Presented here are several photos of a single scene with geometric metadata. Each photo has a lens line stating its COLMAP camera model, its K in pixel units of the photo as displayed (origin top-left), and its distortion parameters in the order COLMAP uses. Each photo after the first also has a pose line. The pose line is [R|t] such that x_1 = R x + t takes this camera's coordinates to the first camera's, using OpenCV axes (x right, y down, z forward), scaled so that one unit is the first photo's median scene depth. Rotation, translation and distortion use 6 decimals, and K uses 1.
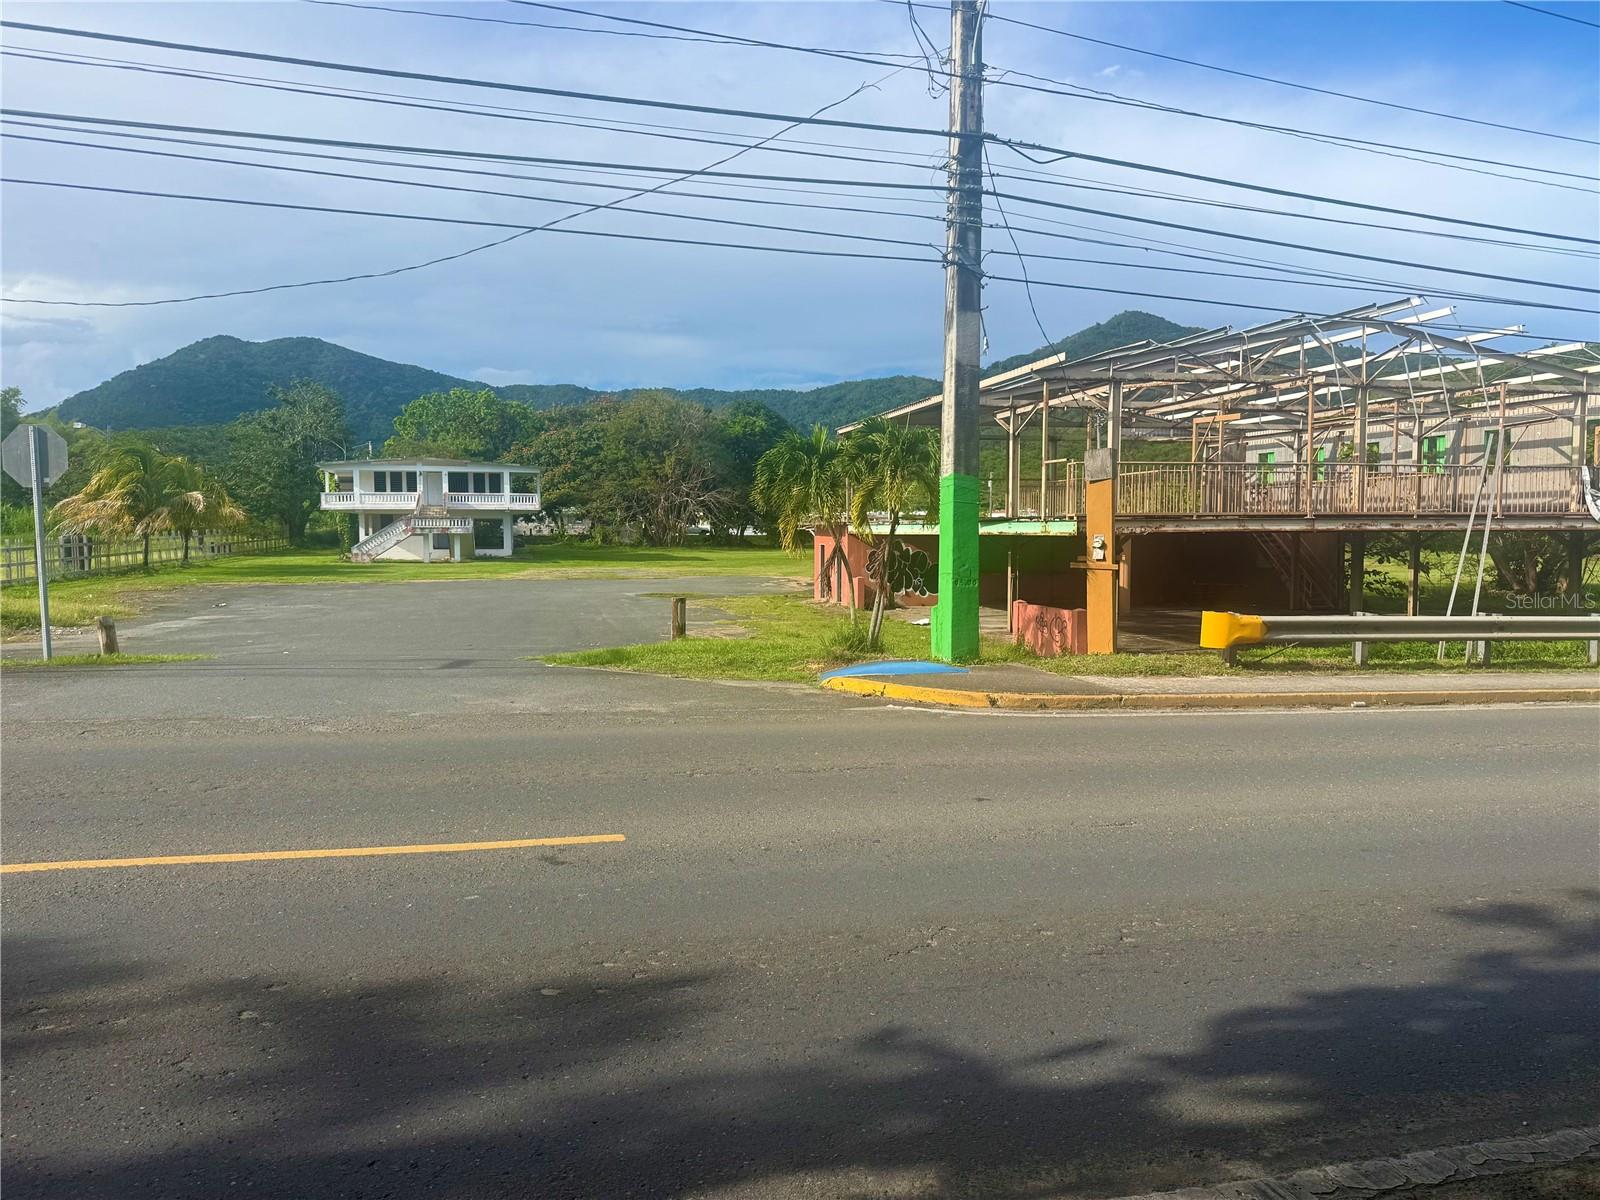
lens RADIAL K [[1116.2, 0, 814.0], [0, 1116.2, 596.5], [0, 0, 1]] dist [0.091500, -0.108469]
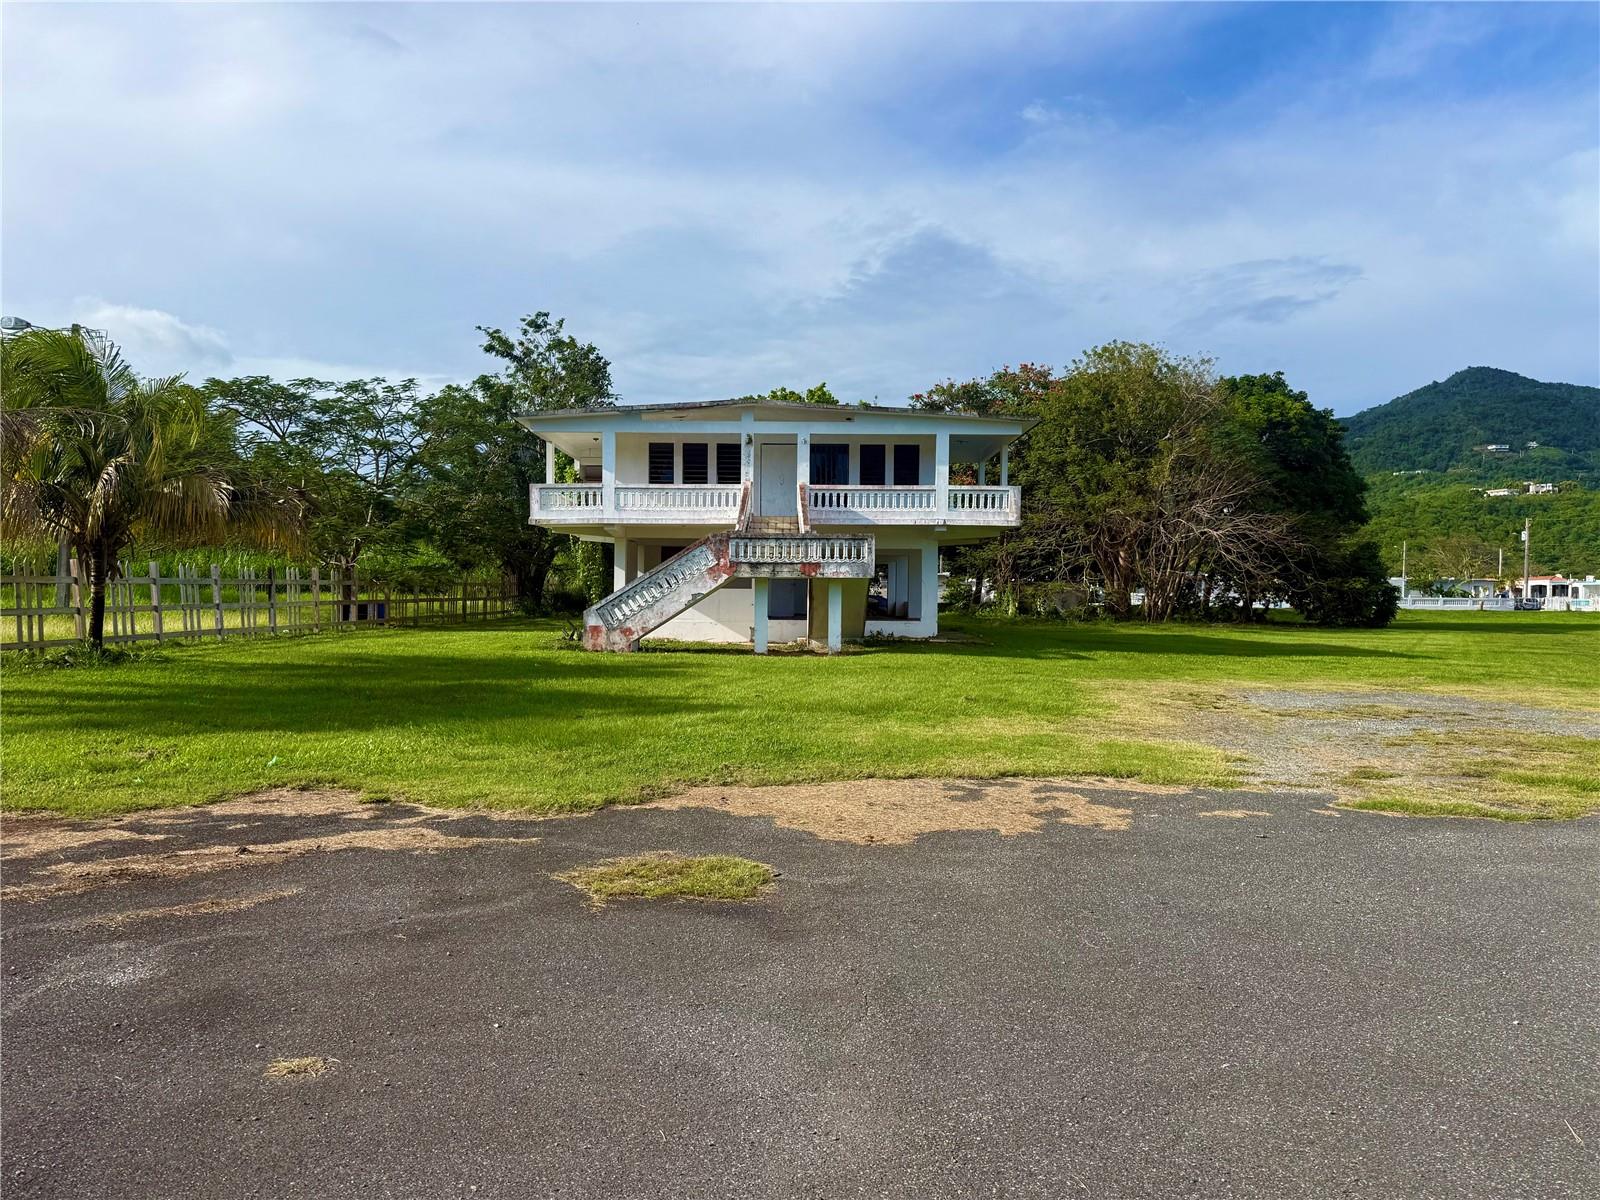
lens RADIAL K [[1116.2, 0, 795.8], [0, 1116.2, 614.7], [0, 0, 1]] dist [0.091500, -0.108469]
pose [[0.967362, 0.014061, -0.253008, -0.793442], [-0.026837, 0.998529, -0.047117, -0.085082], [0.251973, 0.052369, 0.966316, 2.124952]]
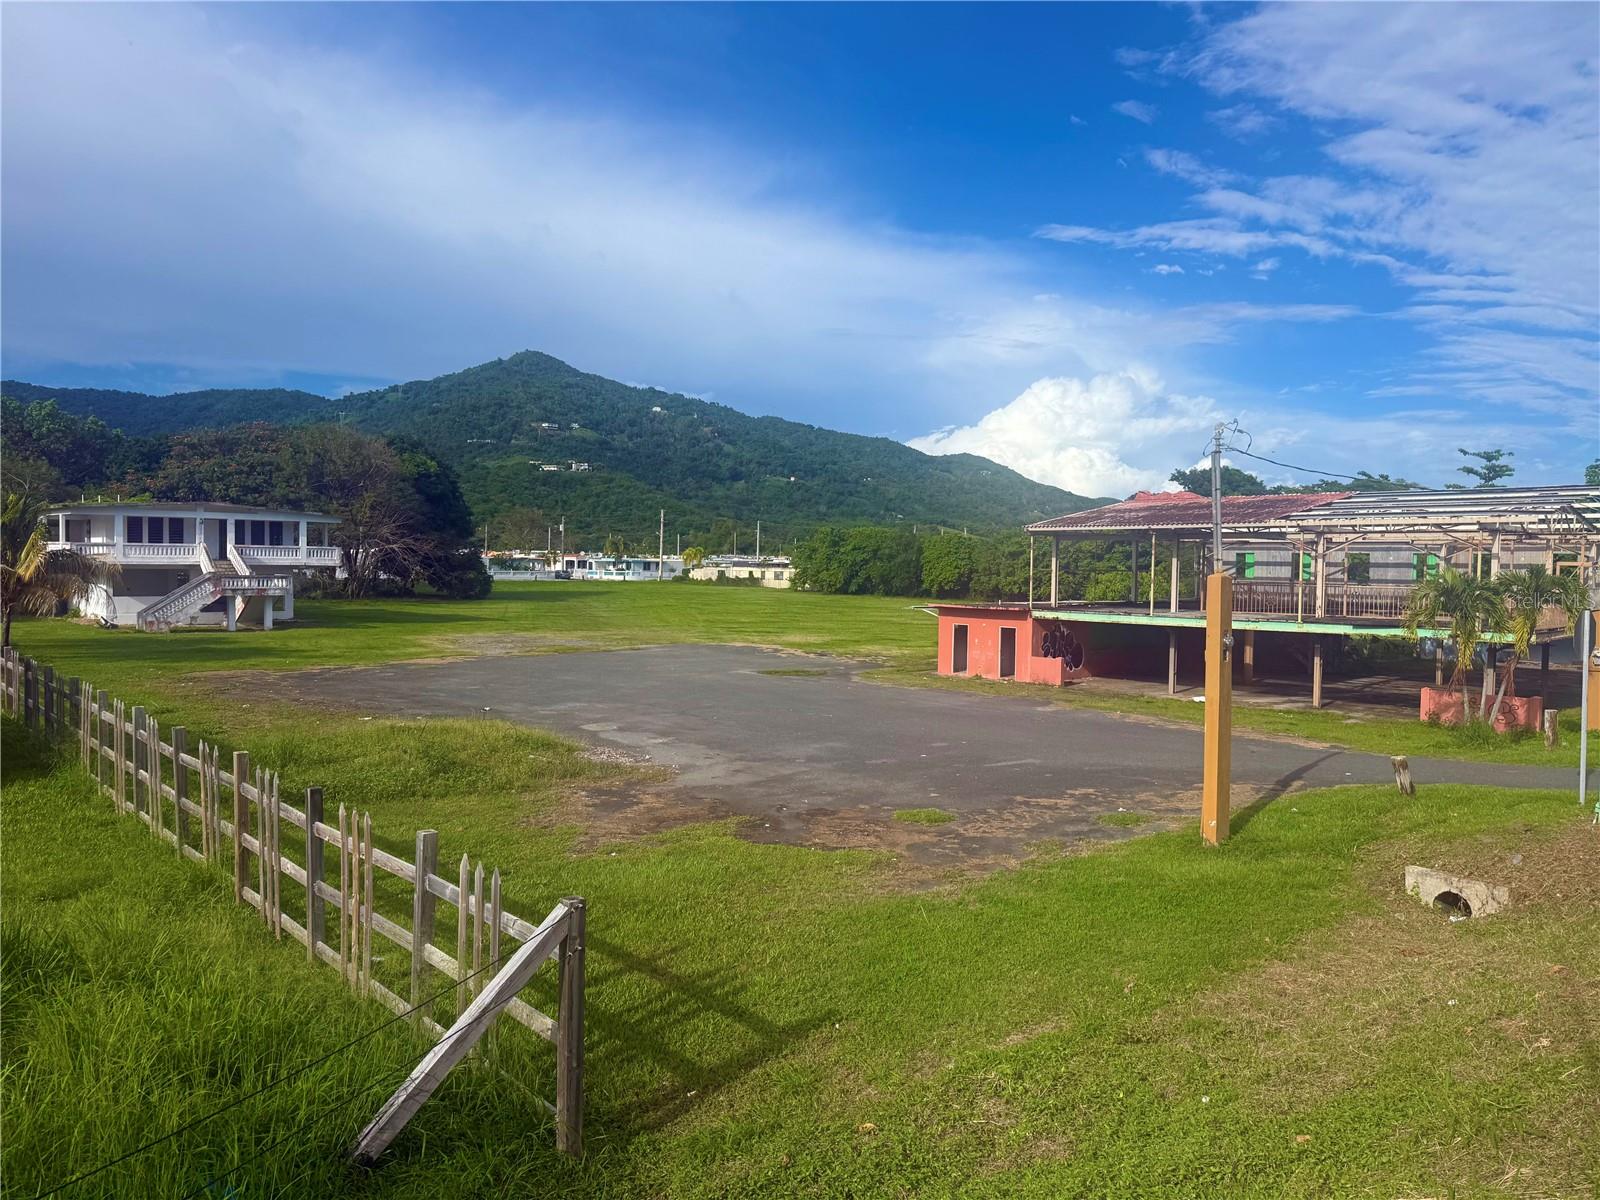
lens RADIAL K [[1116.2, 0, 807.0], [0, 1116.2, 578.8], [0, 0, 1]] dist [0.091500, -0.108469]
pose [[0.866820, 0.008478, 0.498550, -1.333166], [0.013676, 0.999075, -0.040768, -0.096642], [-0.498434, 0.042157, 0.865902, 0.227287]]
